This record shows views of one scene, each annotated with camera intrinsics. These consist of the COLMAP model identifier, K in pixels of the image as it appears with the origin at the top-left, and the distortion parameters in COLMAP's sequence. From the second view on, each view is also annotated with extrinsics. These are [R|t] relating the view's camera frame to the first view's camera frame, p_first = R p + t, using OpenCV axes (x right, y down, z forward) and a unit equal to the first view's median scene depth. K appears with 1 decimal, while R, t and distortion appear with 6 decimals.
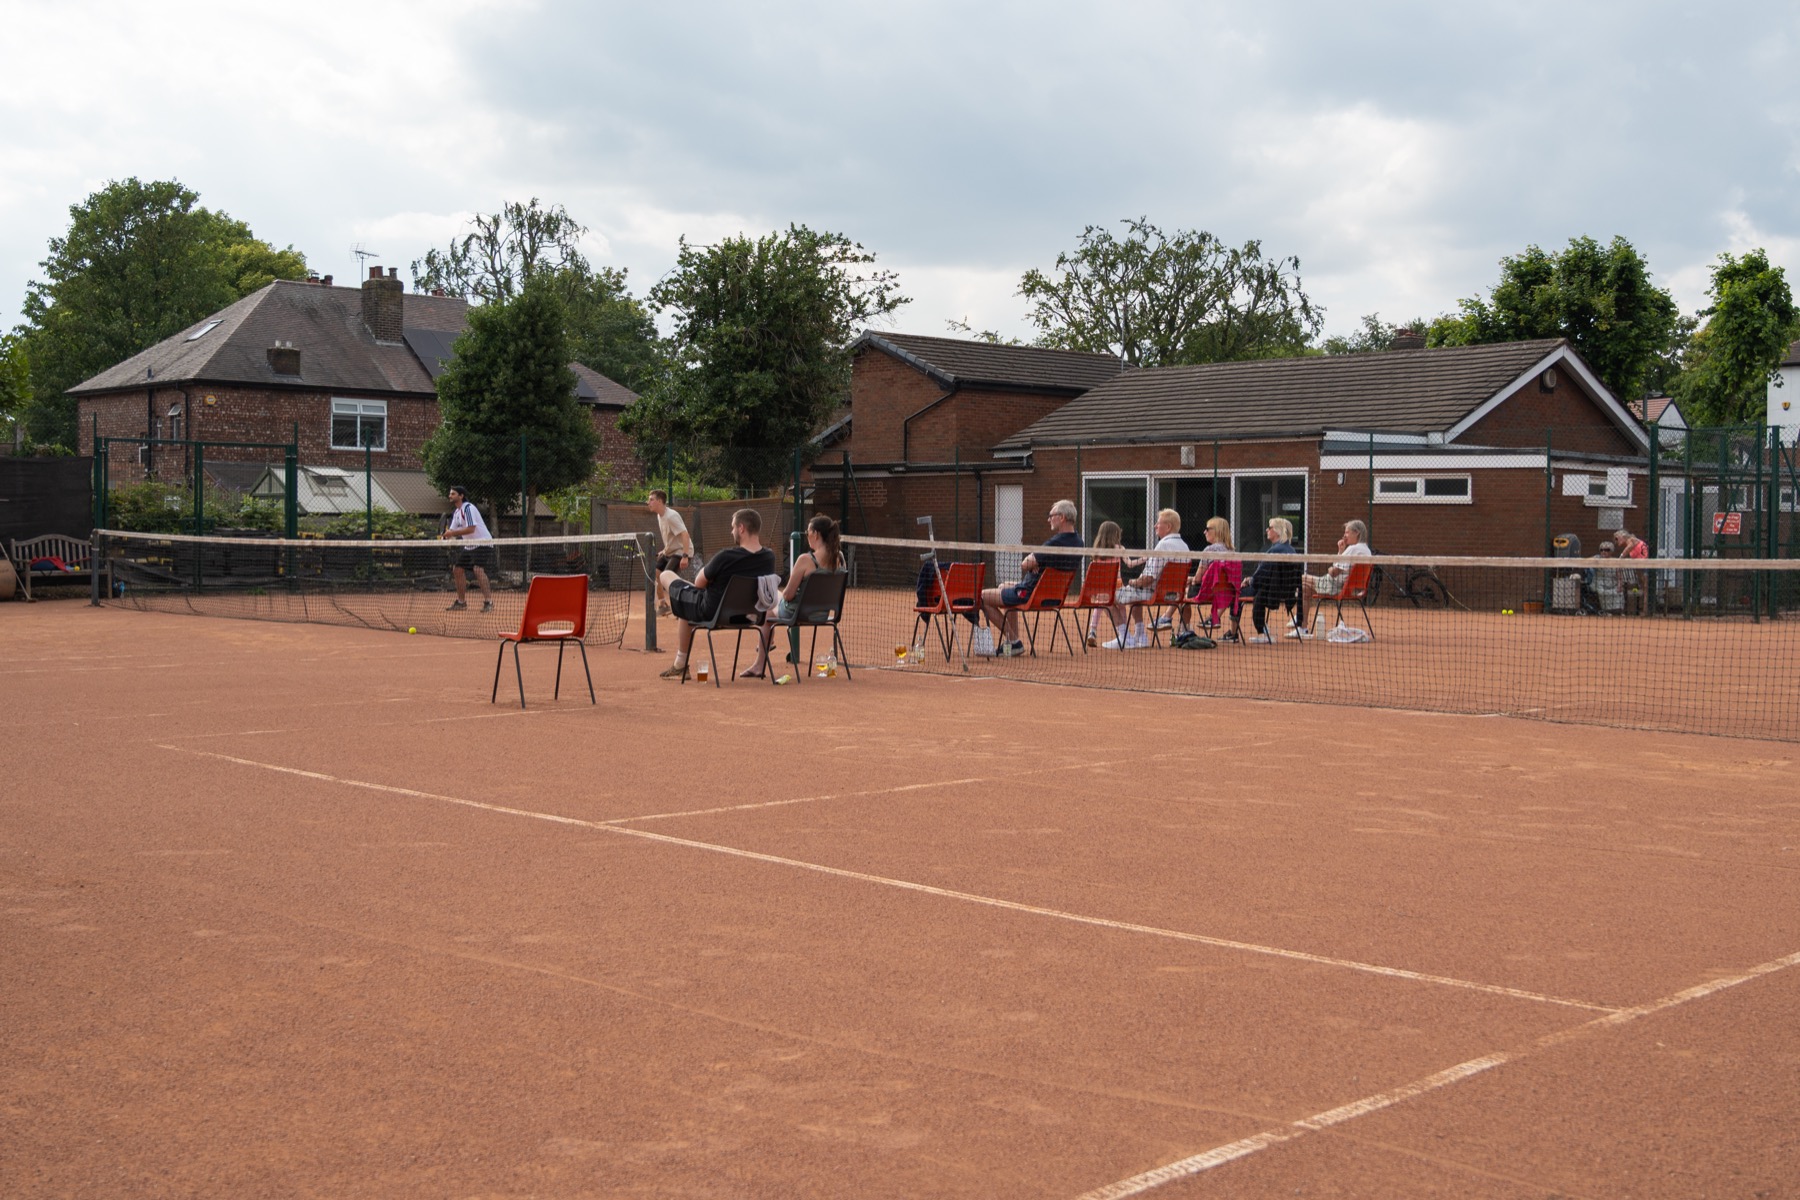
lens RADIAL K [[2023.2, 0, 809.9], [0, 2023.2, 593.6], [0, 0, 1]] dist [-0.022826, 0.029801]
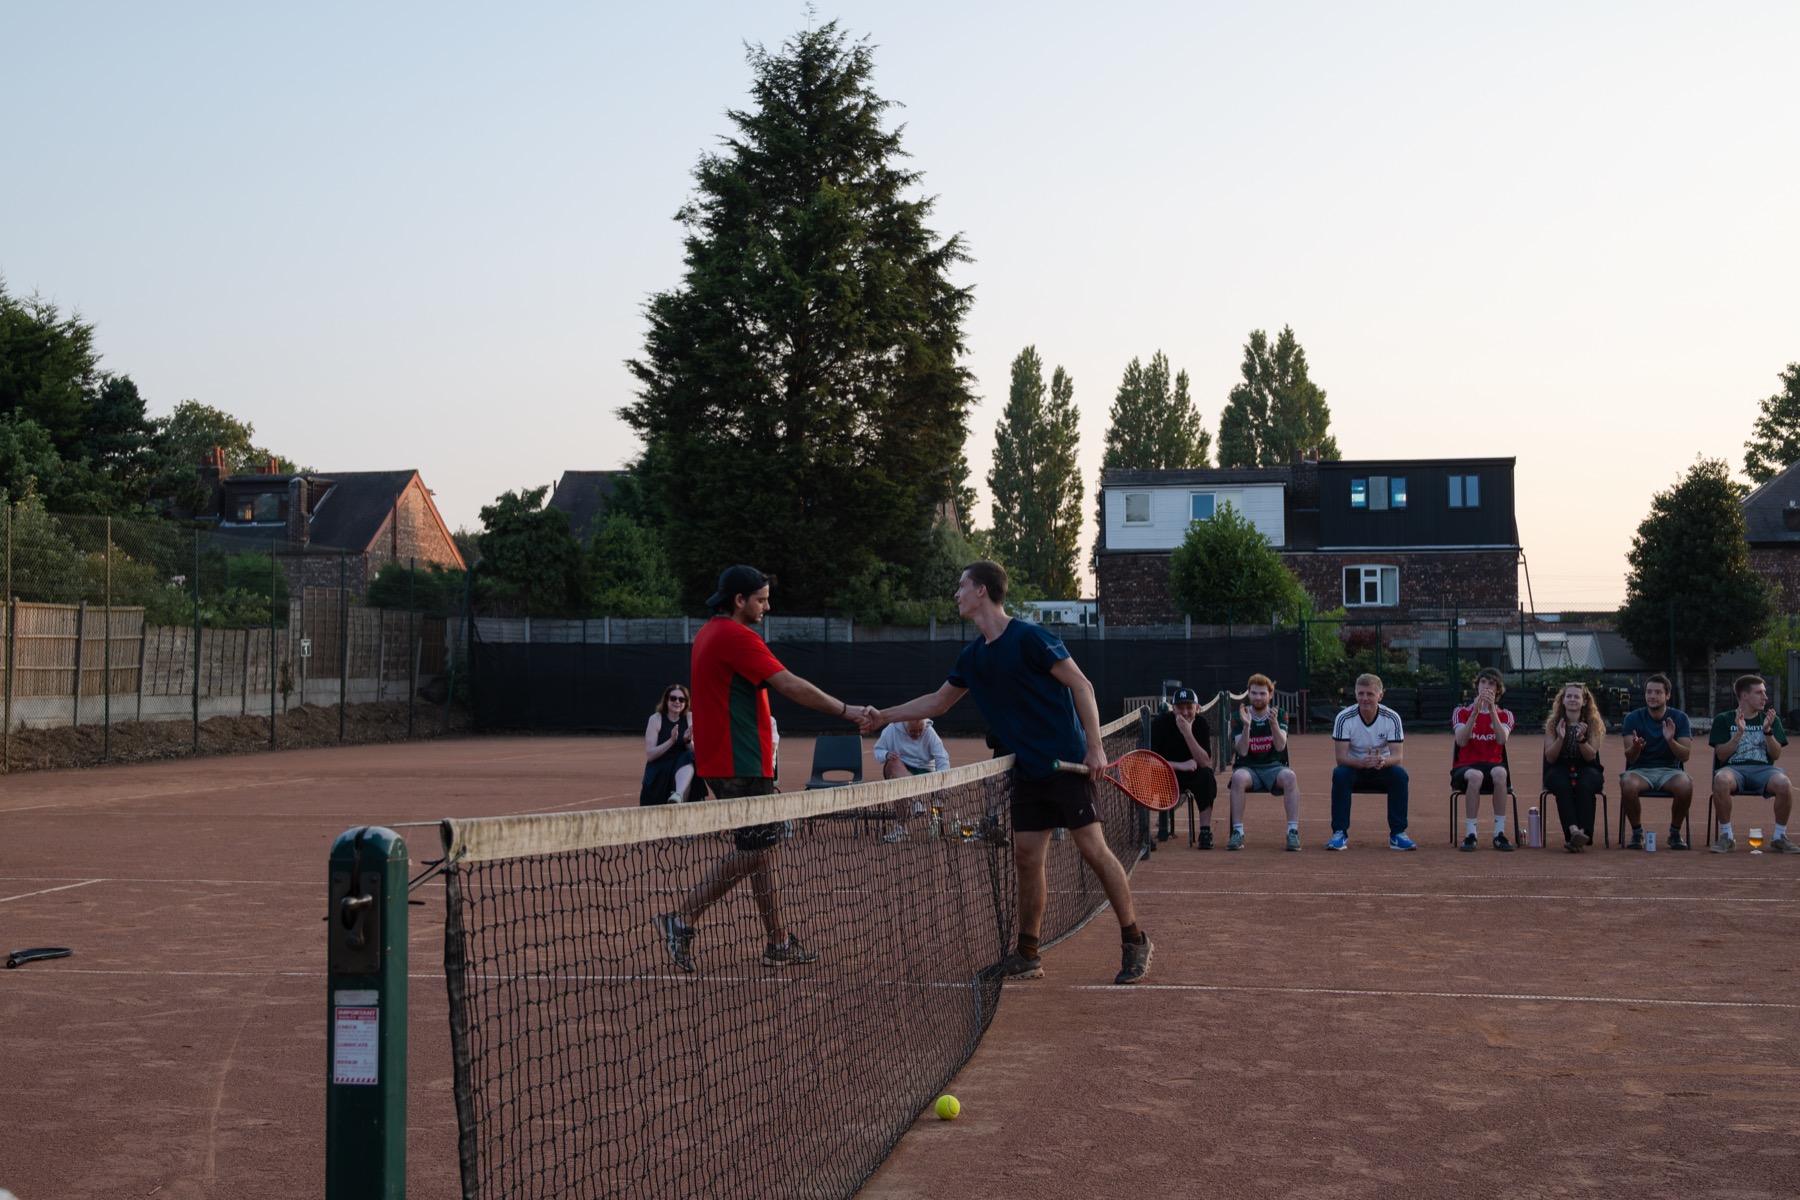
lens RADIAL K [[2316.9, 0, 822.5], [0, 2316.9, 598.5], [0, 0, 1]] dist [0.018357, 0.010415]
pose [[0.570549, -0.036530, -0.820451, 0.446572], [-0.015072, 0.998376, -0.054933, 0.000924], [0.821125, 0.043708, 0.569072, -0.111308]]
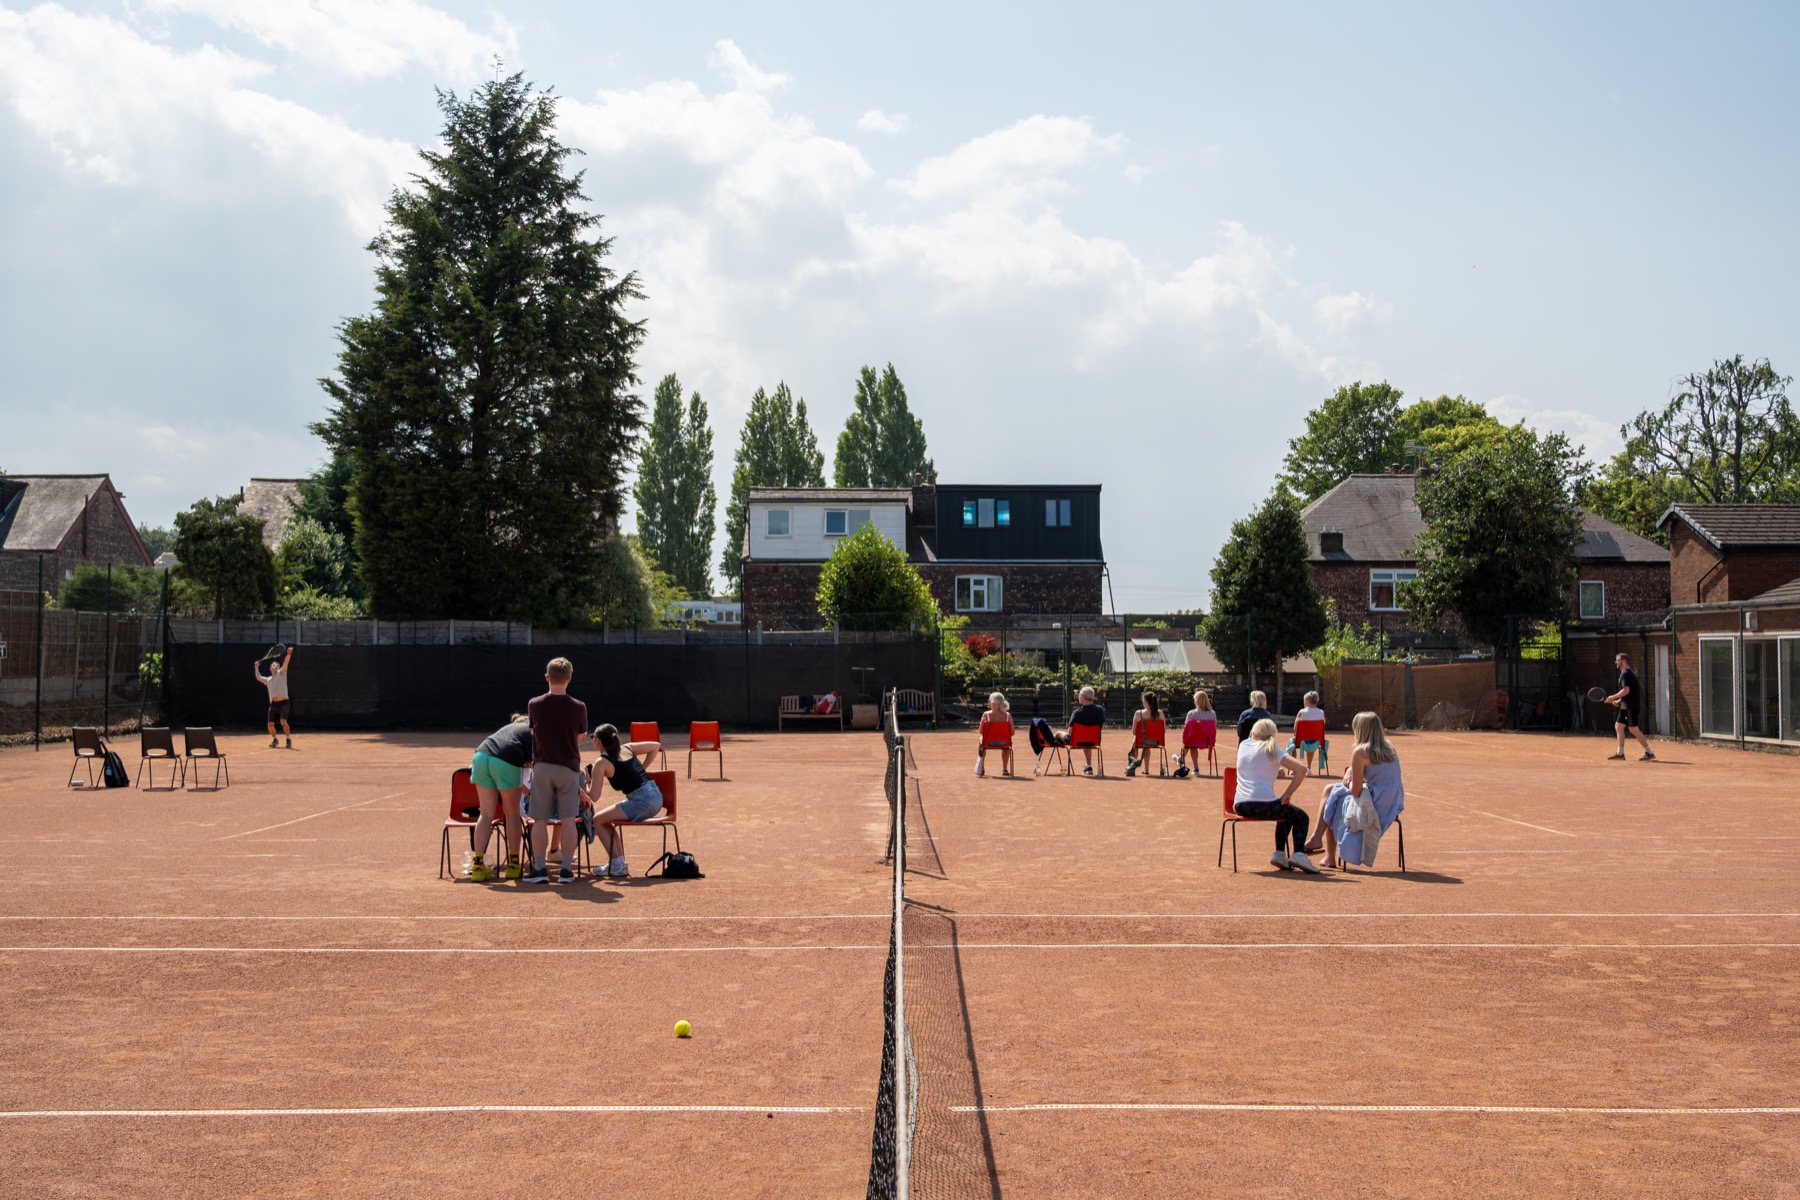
lens RADIAL K [[2002.7, 0, 843.8], [0, 2002.7, 598.5], [0, 0, 1]] dist [-0.006533, 0.021452]
pose [[0.710932, -0.027439, -0.702726, 0.399700], [-0.015024, 0.998418, -0.054184, -0.008037], [0.703101, 0.049079, 0.709395, -0.096482]]
